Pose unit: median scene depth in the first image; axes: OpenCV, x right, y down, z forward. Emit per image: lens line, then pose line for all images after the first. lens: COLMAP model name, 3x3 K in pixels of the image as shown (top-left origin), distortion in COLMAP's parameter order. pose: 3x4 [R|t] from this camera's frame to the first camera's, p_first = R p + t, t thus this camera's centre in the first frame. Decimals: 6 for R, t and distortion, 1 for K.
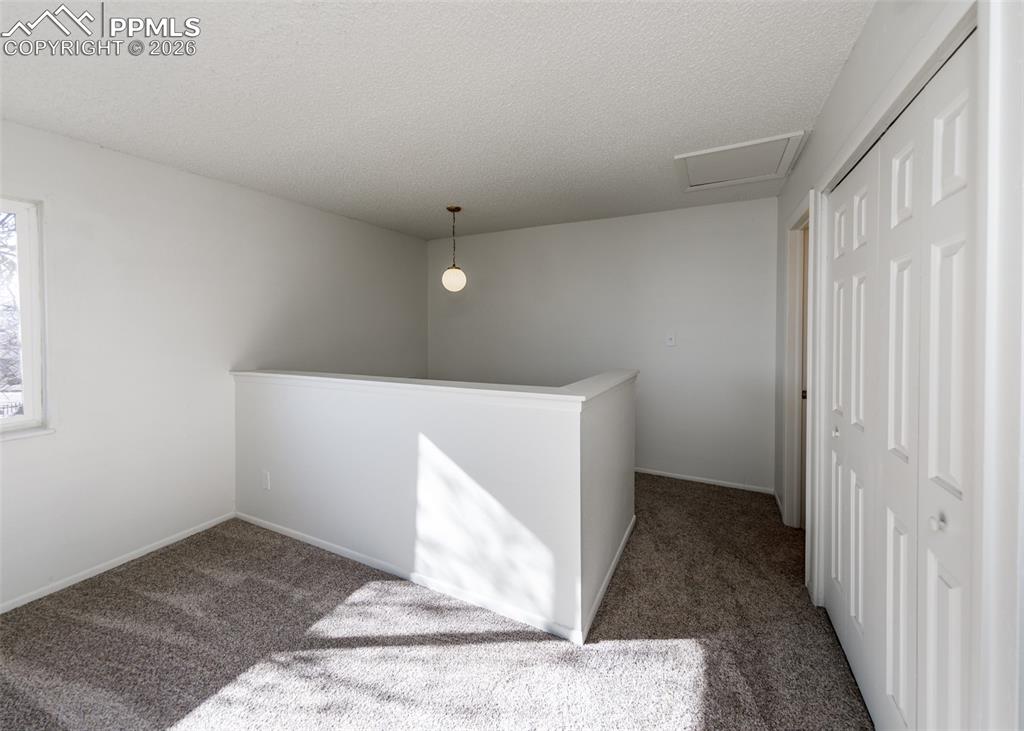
lens RADIAL K [[377.0, 0, 515.0], [0, 377.0, 330.9], [0, 0, 1]] dist [0.000138, -0.000002]
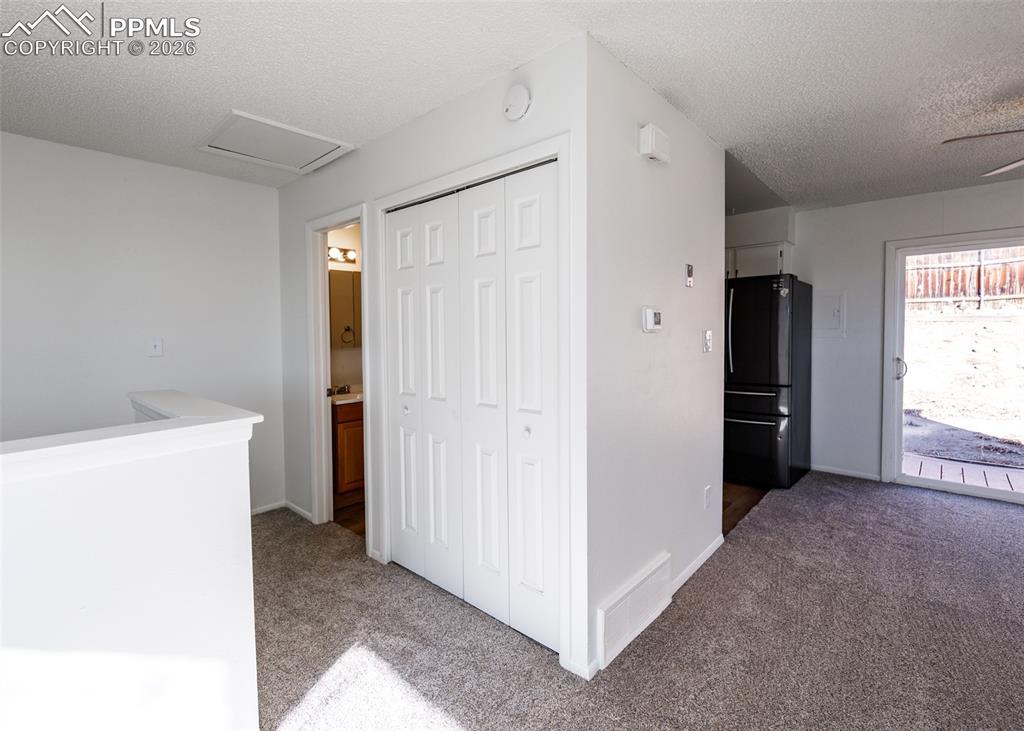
lens RADIAL K [[473.3, 0, 512.9], [0, 473.3, 347.9], [0, 0, 1]] dist [0.000349, -0.000006]
pose [[0.254124, -0.036574, 0.966480, -0.525963], [0.019056, 0.999280, 0.032805, 0.016681], [-0.966984, 0.010080, 0.254638, 0.247848]]
